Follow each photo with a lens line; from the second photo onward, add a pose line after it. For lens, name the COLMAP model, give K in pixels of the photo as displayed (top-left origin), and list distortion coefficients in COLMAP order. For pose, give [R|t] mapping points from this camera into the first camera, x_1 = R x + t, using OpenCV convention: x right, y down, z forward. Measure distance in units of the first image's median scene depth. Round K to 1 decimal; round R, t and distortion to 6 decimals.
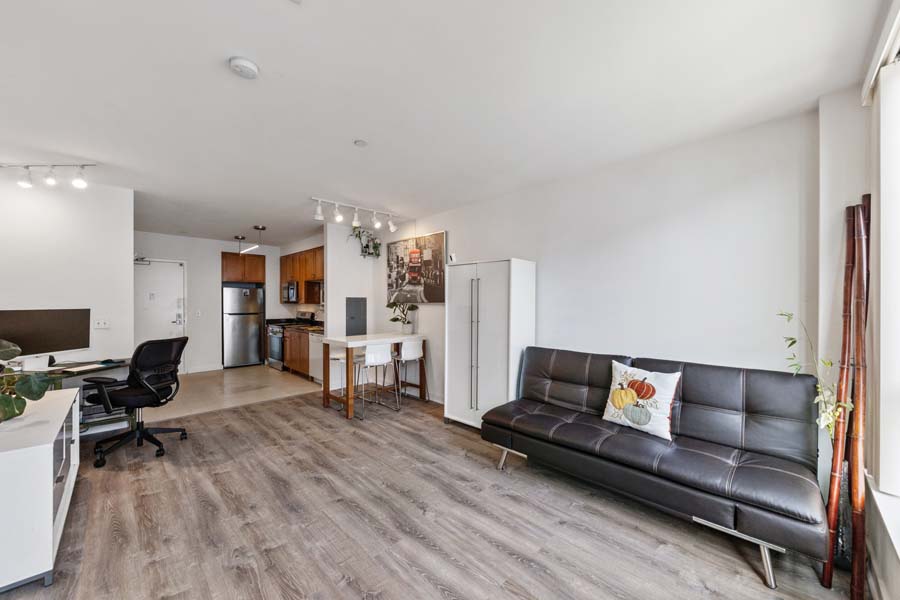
lens RADIAL K [[339.6, 0, 453.9], [0, 339.6, 303.6], [0, 0, 1]] dist [0.006976, -0.000398]
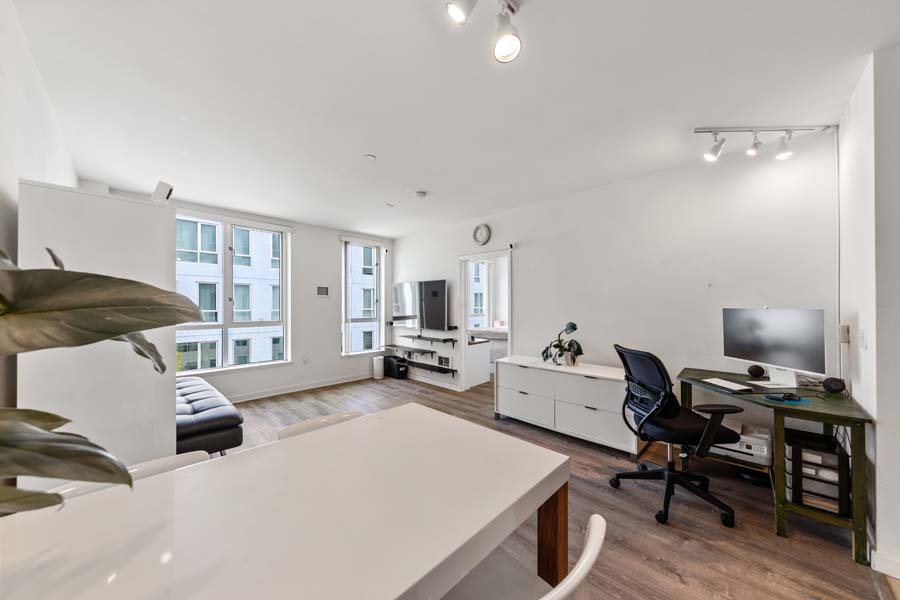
lens RADIAL K [[312.0, 0, 446.8], [0, 312.0, 304.1], [0, 0, 1]] dist [0.005788, -0.000222]
pose [[-0.999974, -0.001224, -0.007118, -0.279016], [-0.001238, 0.999997, 0.001997, 0.003671], [0.007116, 0.002006, -0.999973, 1.089273]]
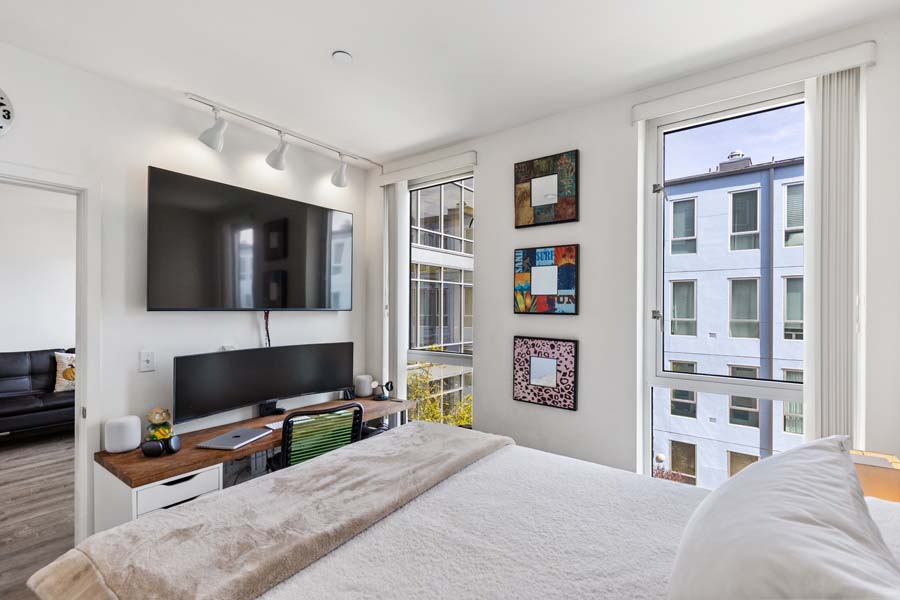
lens RADIAL K [[406.1, 0, 454.6], [0, 406.1, 307.8], [0, 0, 1]] dist [0.011771, -0.005842]
pose [[-0.145655, -0.000981, 0.989335, -0.822539], [0.001821, 0.999998, 0.001259, -0.013612], [-0.989334, 0.001985, -0.145653, -0.237504]]
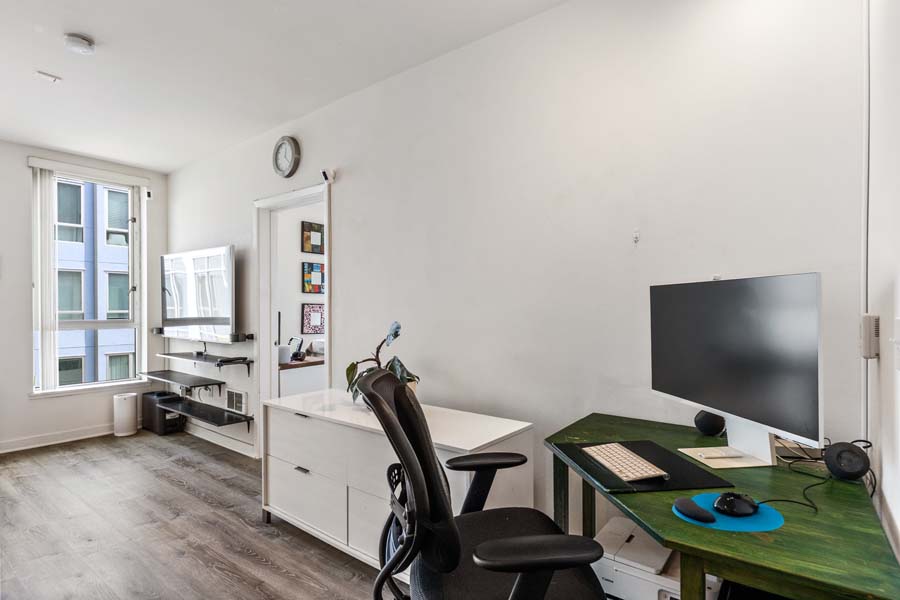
lens RADIAL K [[459.3, 0, 449.2], [0, 459.3, 310.0], [0, 0, 1]] dist [0.010967, -0.004948]
pose [[-0.992221, -0.001284, -0.124483, -0.549346], [-0.002711, 0.999933, 0.011296, 0.026110], [0.124460, 0.011546, -0.992157, 0.898298]]
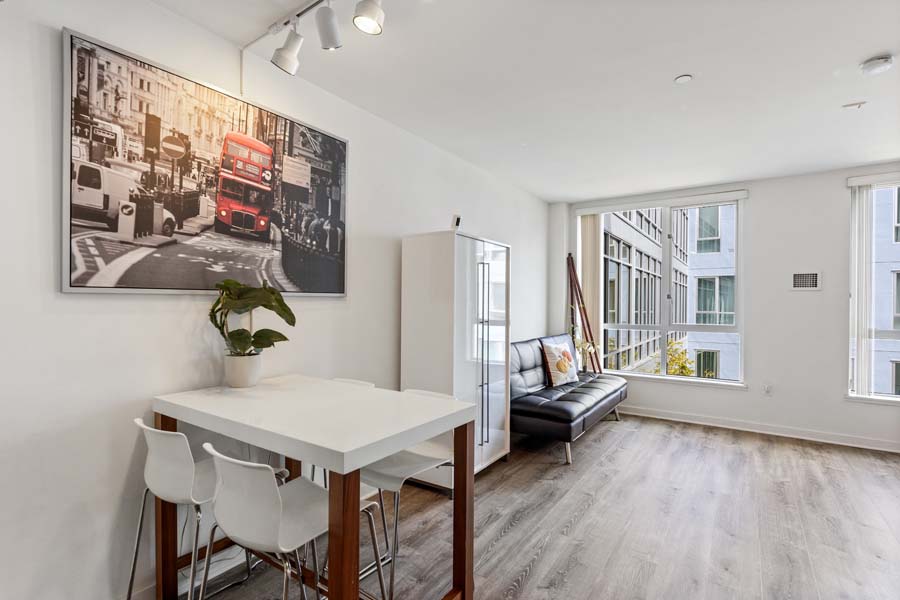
lens RADIAL K [[430.5, 0, 454.0], [0, 430.5, 305.8], [0, 0, 1]] dist [0.012219, -0.009237]
pose [[-0.181262, -0.007732, 0.983404, -0.598013], [-0.002612, 0.999969, 0.007380, 0.008536], [-0.983431, -0.001231, -0.181277, 0.892665]]
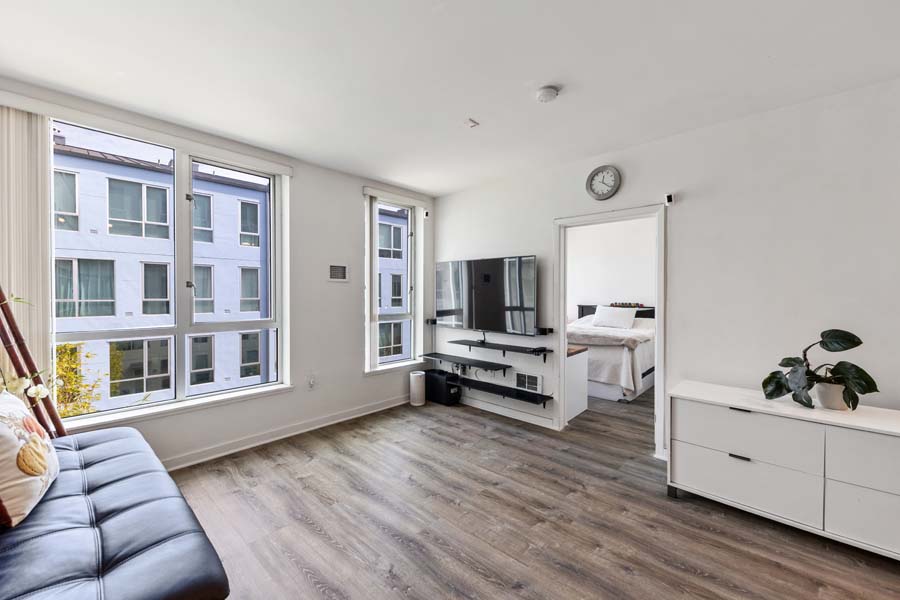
lens RADIAL K [[357.6, 0, 456.3], [0, 357.6, 296.3], [0, 0, 1]] dist [0.008566, -0.004931]
pose [[-0.998834, -0.005132, -0.047997, -0.085827], [-0.005819, 0.999883, 0.014180, 0.001375], [0.047919, 0.014443, -0.998747, 0.813068]]
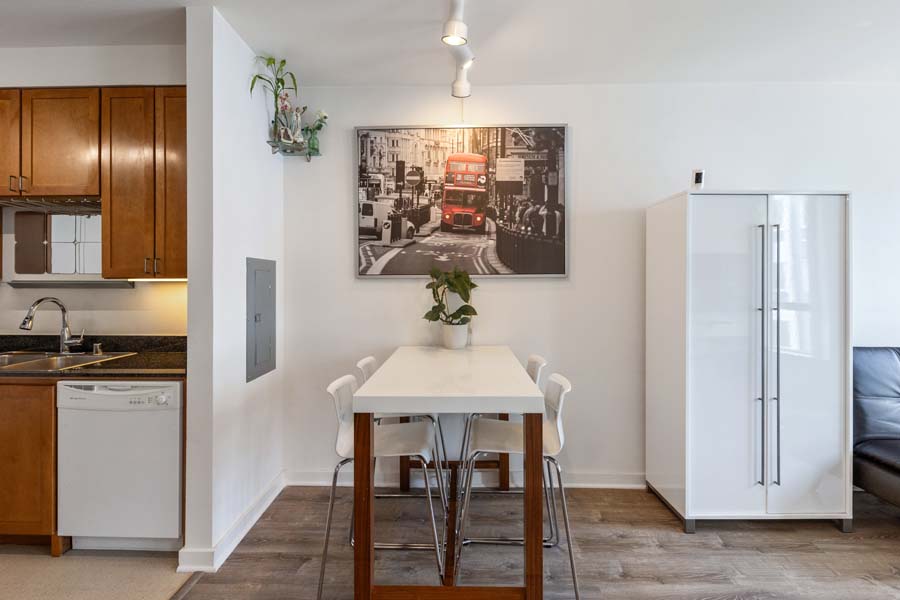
lens RADIAL K [[430.5, 0, 454.7], [0, 430.5, 280.5], [0, 0, 1]] dist [0.012219, -0.009237]
pose [[0.722975, 0.001842, 0.690871, -0.520555], [0.004585, 0.999962, -0.007464, 0.008962], [-0.690858, 0.008564, 0.722939, 0.622218]]
